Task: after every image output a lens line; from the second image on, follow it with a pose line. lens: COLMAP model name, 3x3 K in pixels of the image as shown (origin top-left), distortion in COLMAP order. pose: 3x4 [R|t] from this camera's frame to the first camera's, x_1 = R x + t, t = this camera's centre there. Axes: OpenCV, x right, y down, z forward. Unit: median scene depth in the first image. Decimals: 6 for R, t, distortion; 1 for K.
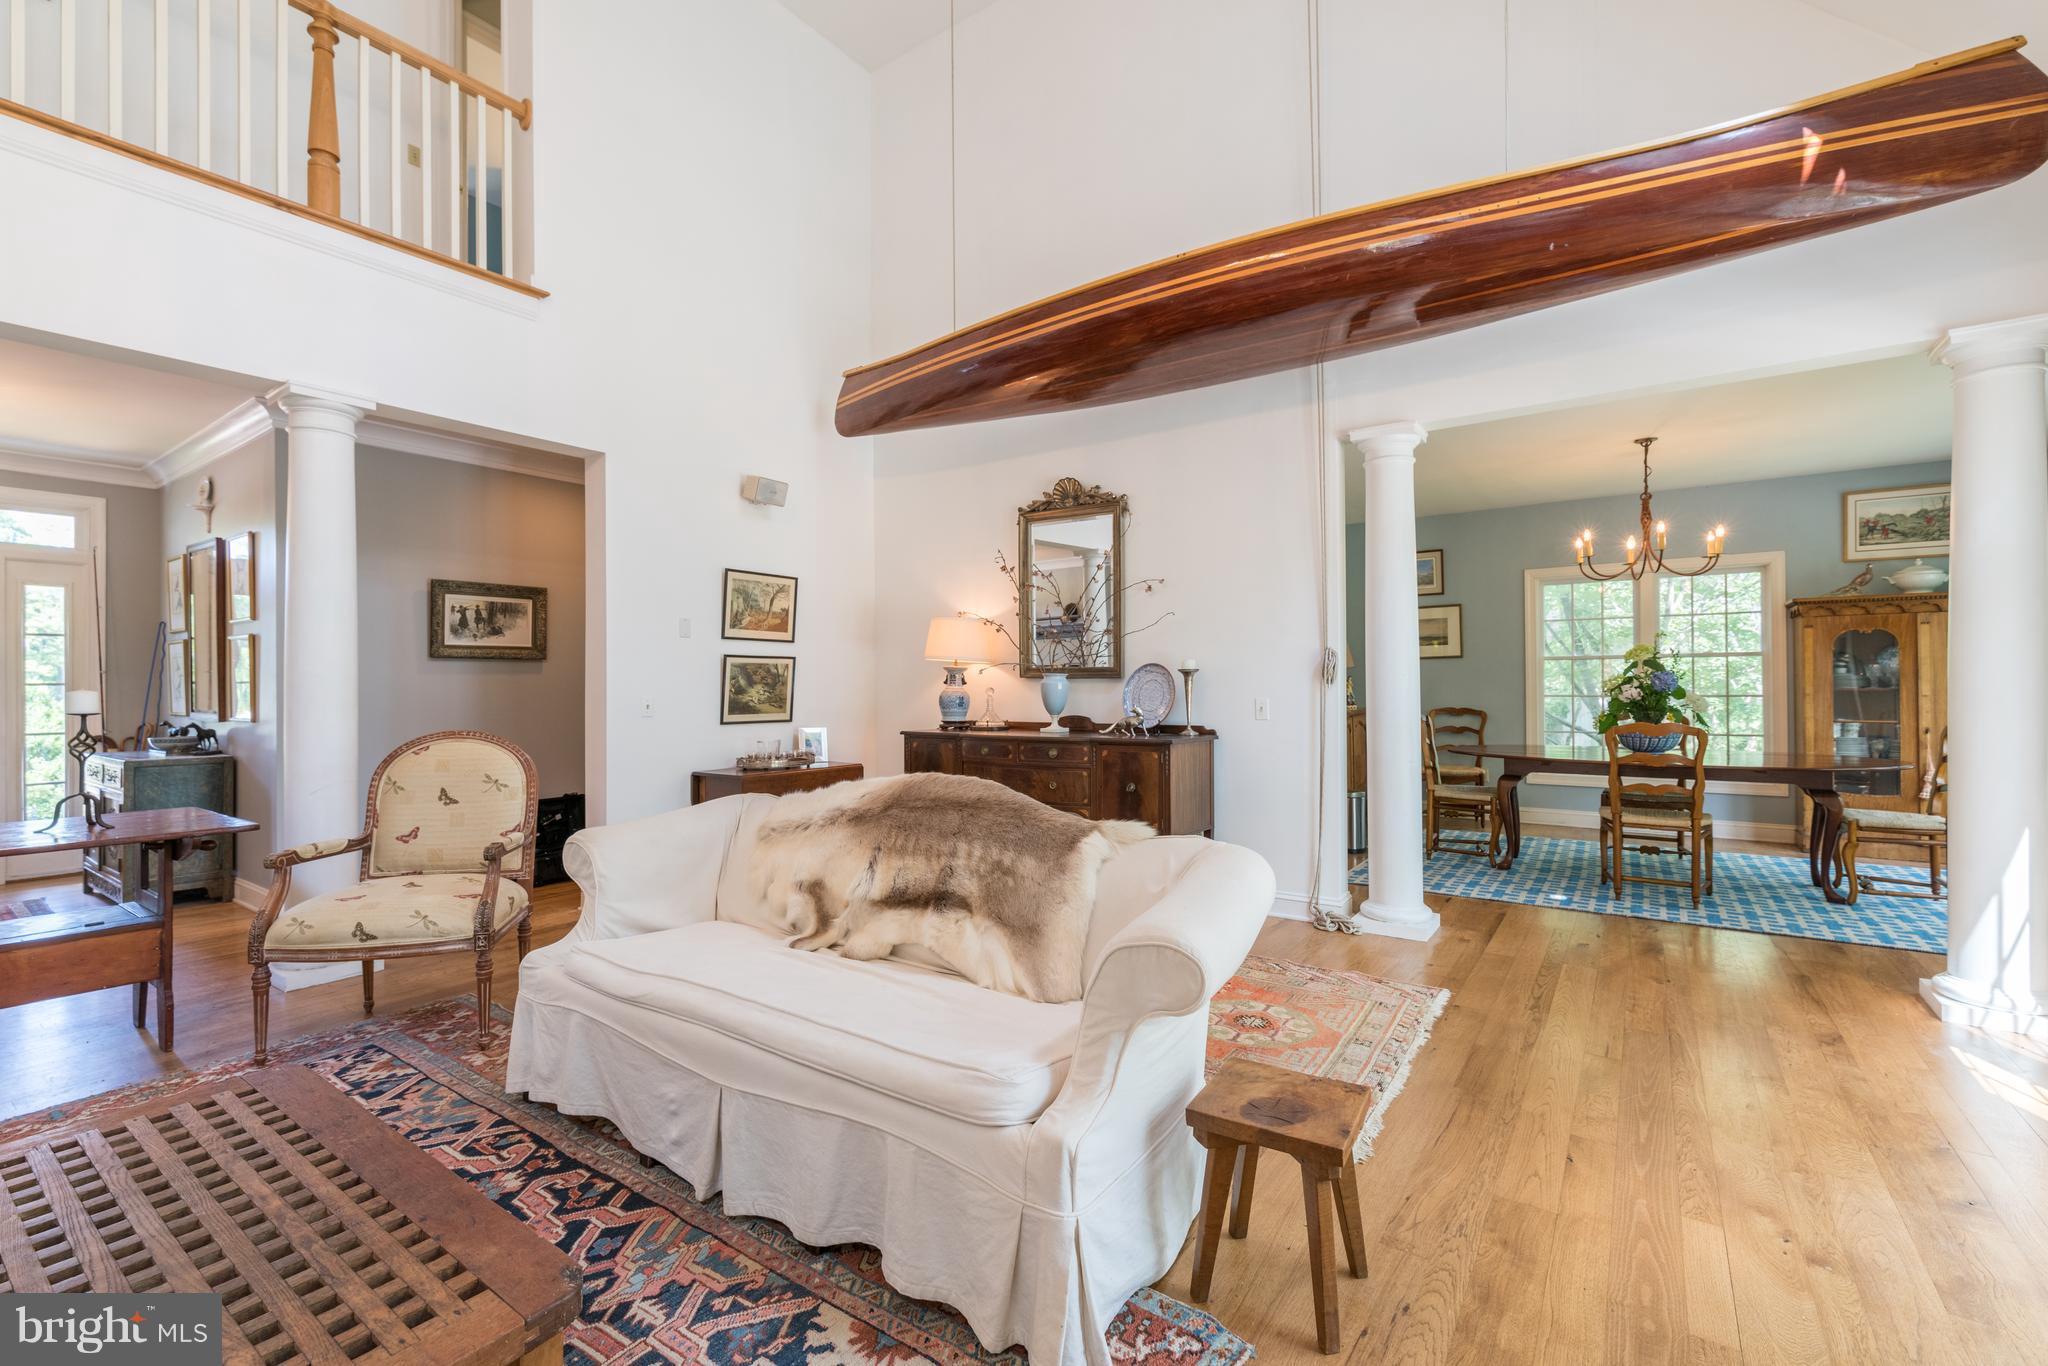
lens RADIAL K [[881.3, 0, 1020.4], [0, 881.3, 675.2], [0, 0, 1]] dist [-0.000179, -0.000781]
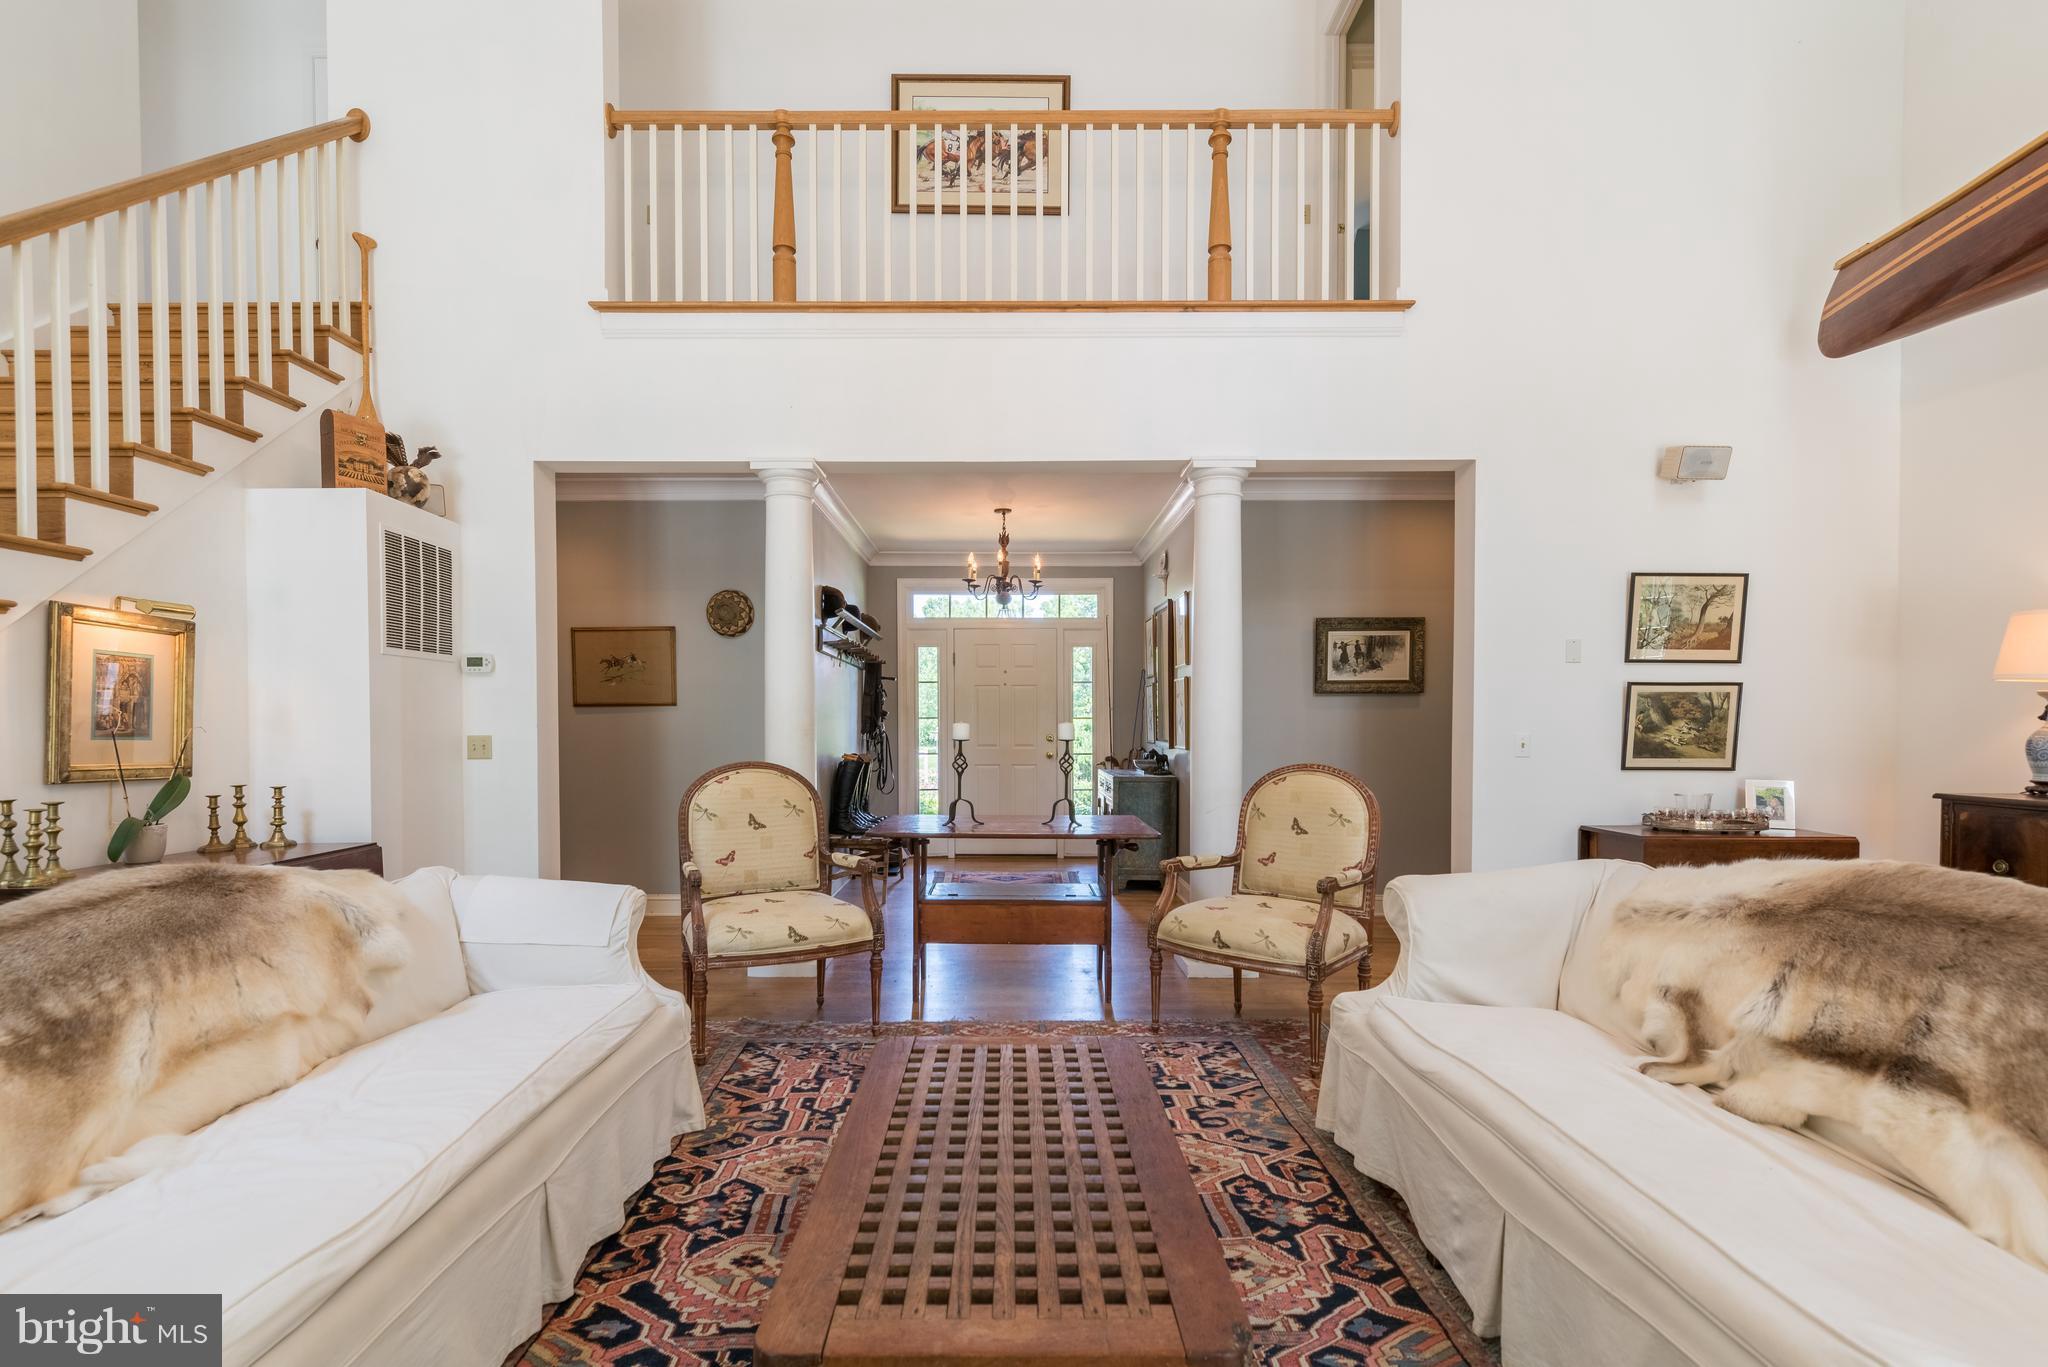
lens RADIAL K [[944.1, 0, 1000.5], [0, 944.1, 739.2], [0, 0, 1]] dist [0.000568, -0.001545]
pose [[0.573379, 0.020202, -0.819041, 0.058911], [0.005585, 0.999576, 0.028565, 0.000765], [0.819271, -0.020953, 0.573024, 0.073551]]
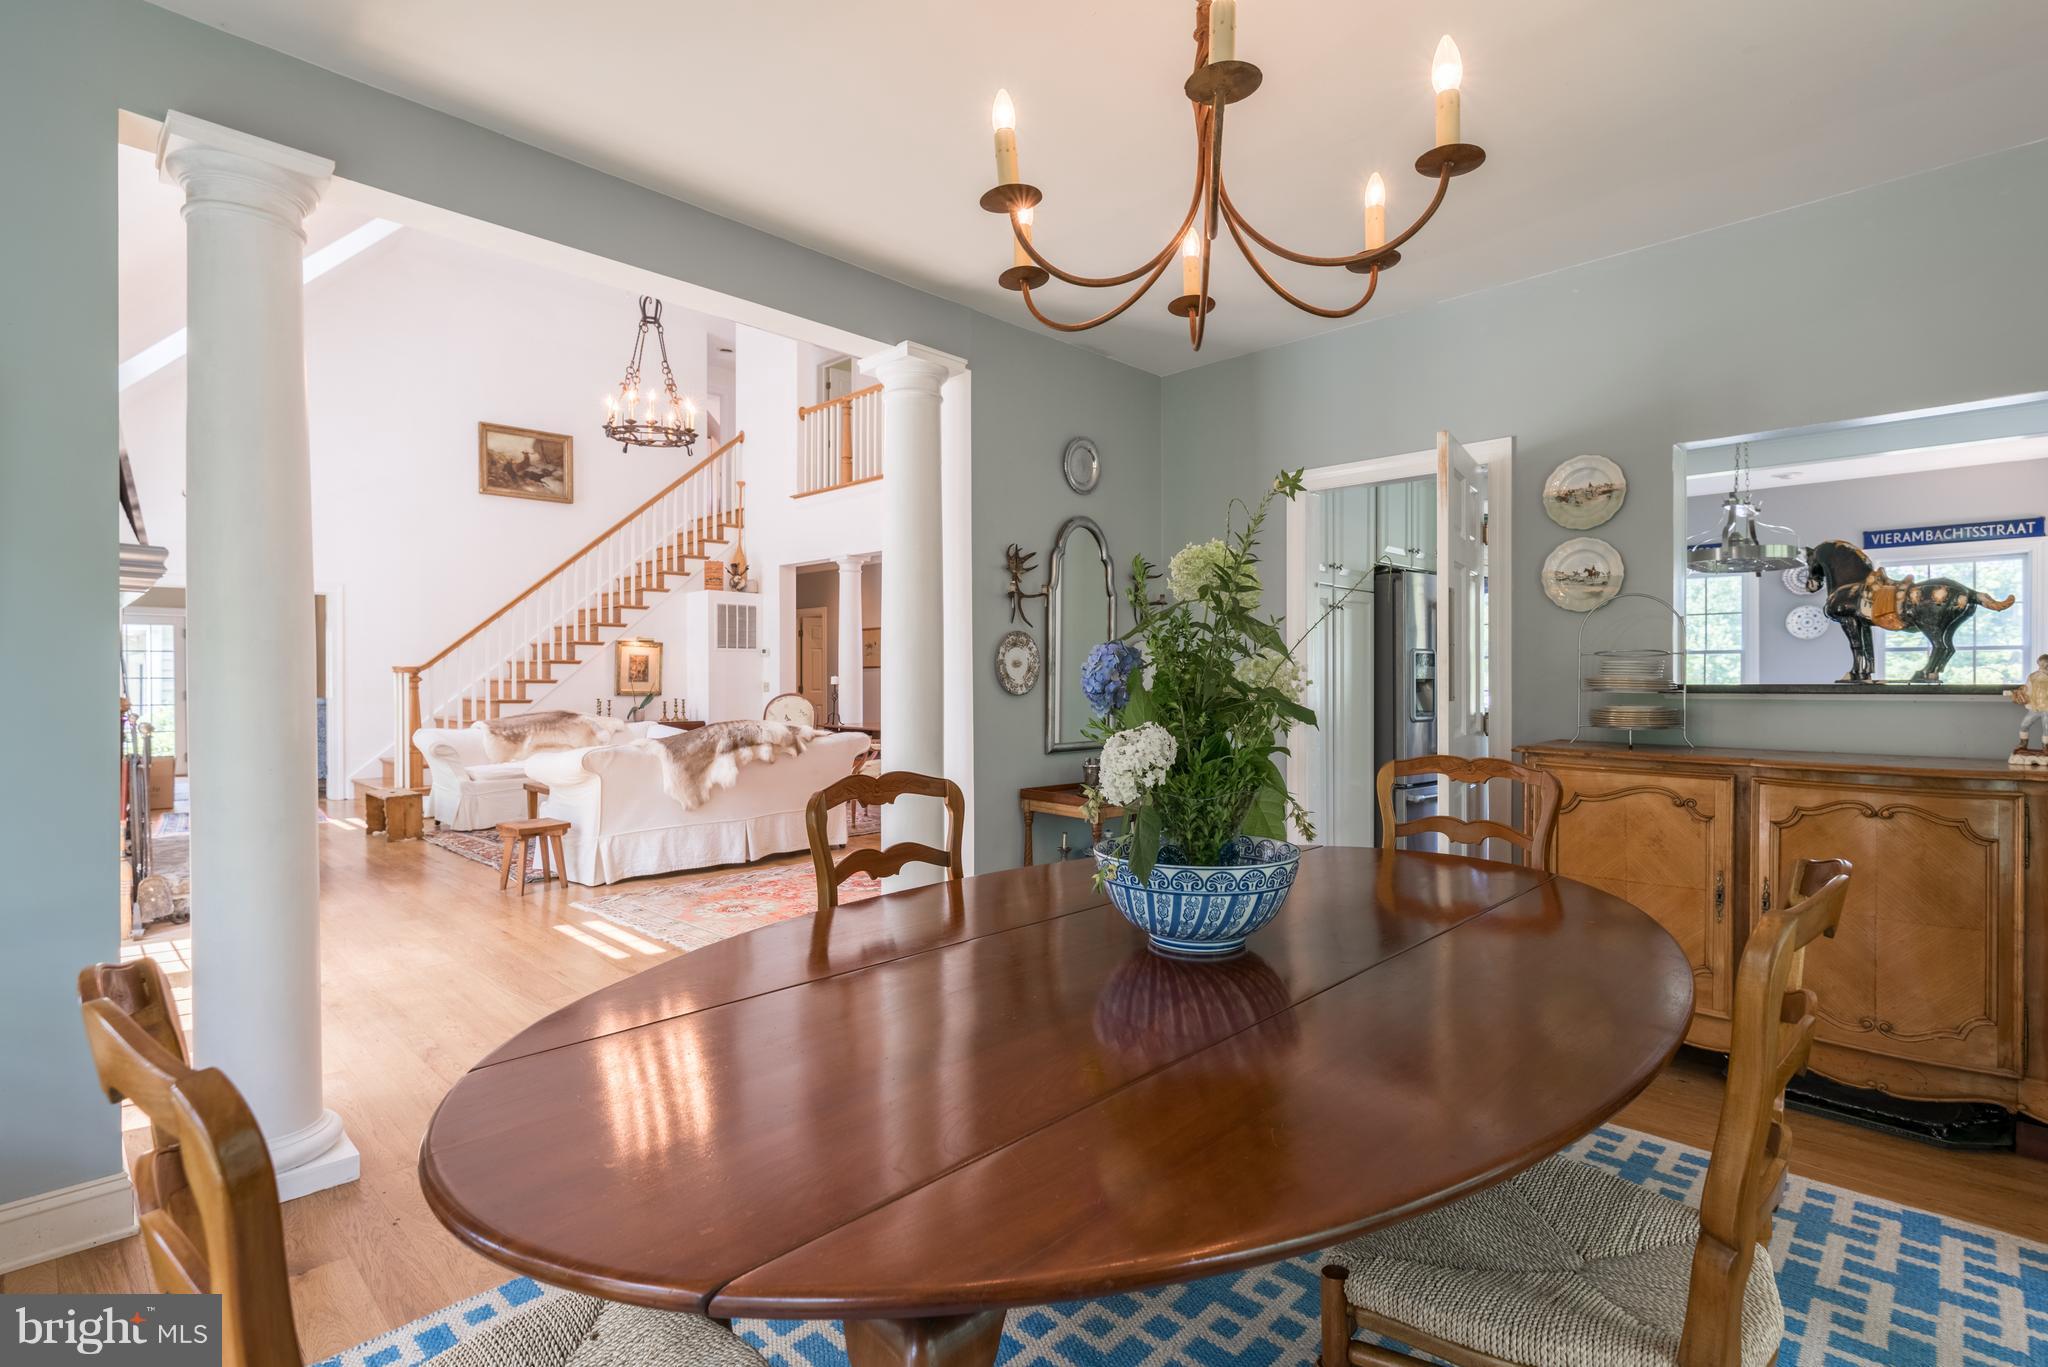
lens RADIAL K [[944.1, 0, 1016.5], [0, 944.1, 683.8], [0, 0, 1]] dist [0.000568, -0.001545]
pose [[-0.142327, 0.017573, -0.989664, 1.981306], [0.013330, 0.999786, 0.015835, -0.003541], [0.989730, -0.010939, -0.142530, 1.899364]]
